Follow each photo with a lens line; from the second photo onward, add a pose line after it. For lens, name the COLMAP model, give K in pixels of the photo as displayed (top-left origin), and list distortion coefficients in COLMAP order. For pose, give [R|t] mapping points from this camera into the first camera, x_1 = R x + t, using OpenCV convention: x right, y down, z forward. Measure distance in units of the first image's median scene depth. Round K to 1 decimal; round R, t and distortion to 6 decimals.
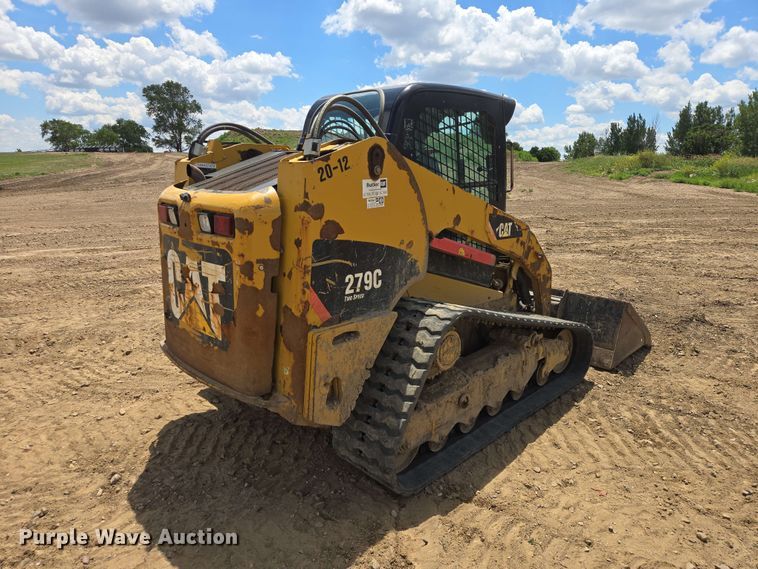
lens RADIAL K [[505.9, 0, 368.1], [0, 505.9, 286.6], [0, 0, 1]] dist [0.069919, -0.057459]
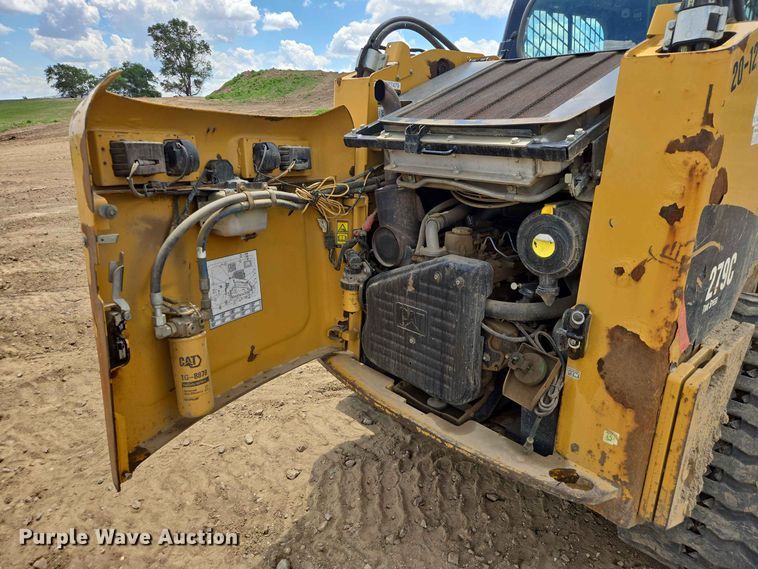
lens RADIAL K [[505.9, 0, 372.0], [0, 505.9, 286.3], [0, 0, 1]] dist [0.069919, -0.057459]
pose [[0.999778, -0.009679, -0.018705, -0.245113], [0.011519, 0.994826, 0.100941, -0.038625], [0.017631, -0.101134, 0.994717, 0.255355]]
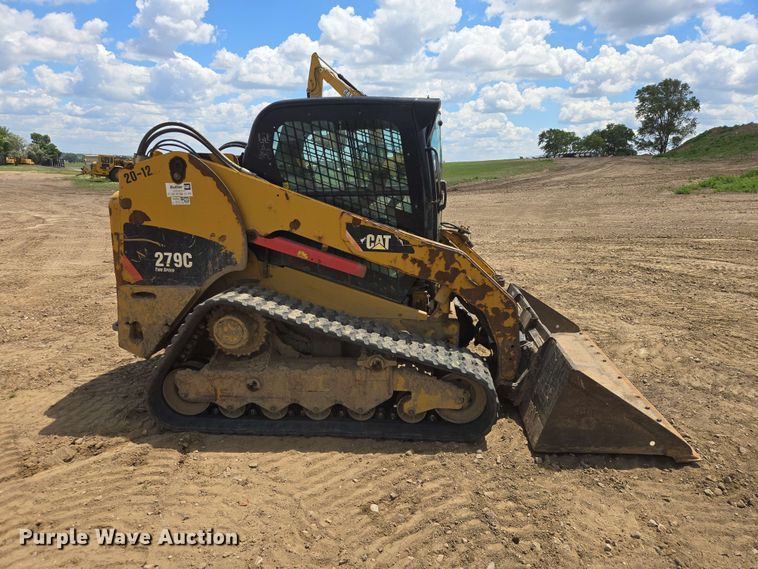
lens RADIAL K [[505.9, 0, 376.1], [0, 505.9, 286.2], [0, 0, 1]] dist [0.069919, -0.057459]
pose [[0.642634, 0.173685, -0.746227, 0.839793], [-0.179442, 0.980997, 0.073796, -0.085083], [0.744864, 0.086481, 0.661588, 0.323146]]
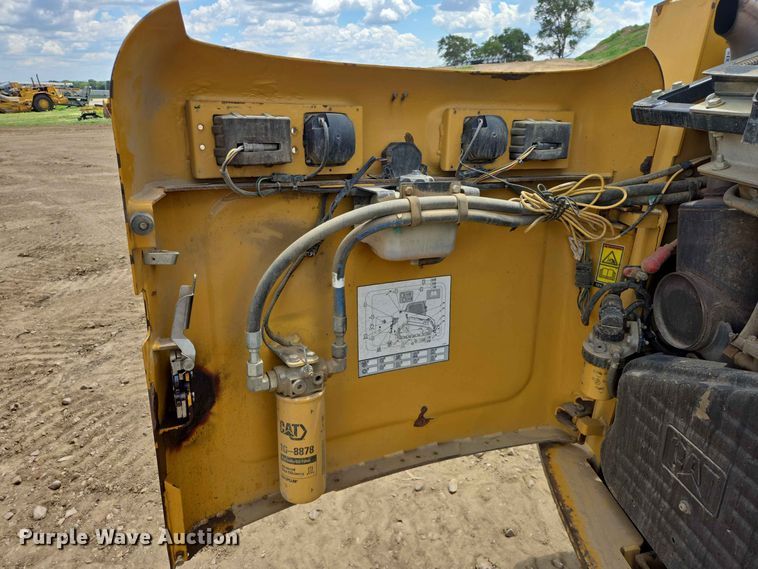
lens RADIAL K [[505.9, 0, 380.9], [0, 505.9, 283.4], [0, 0, 1]] dist [0.069919, -0.057459]
pose [[0.794654, 0.192352, -0.575783, -0.213683], [-0.101520, 0.977224, 0.186351, -0.073309], [0.598514, -0.089631, 0.796082, 0.429329]]
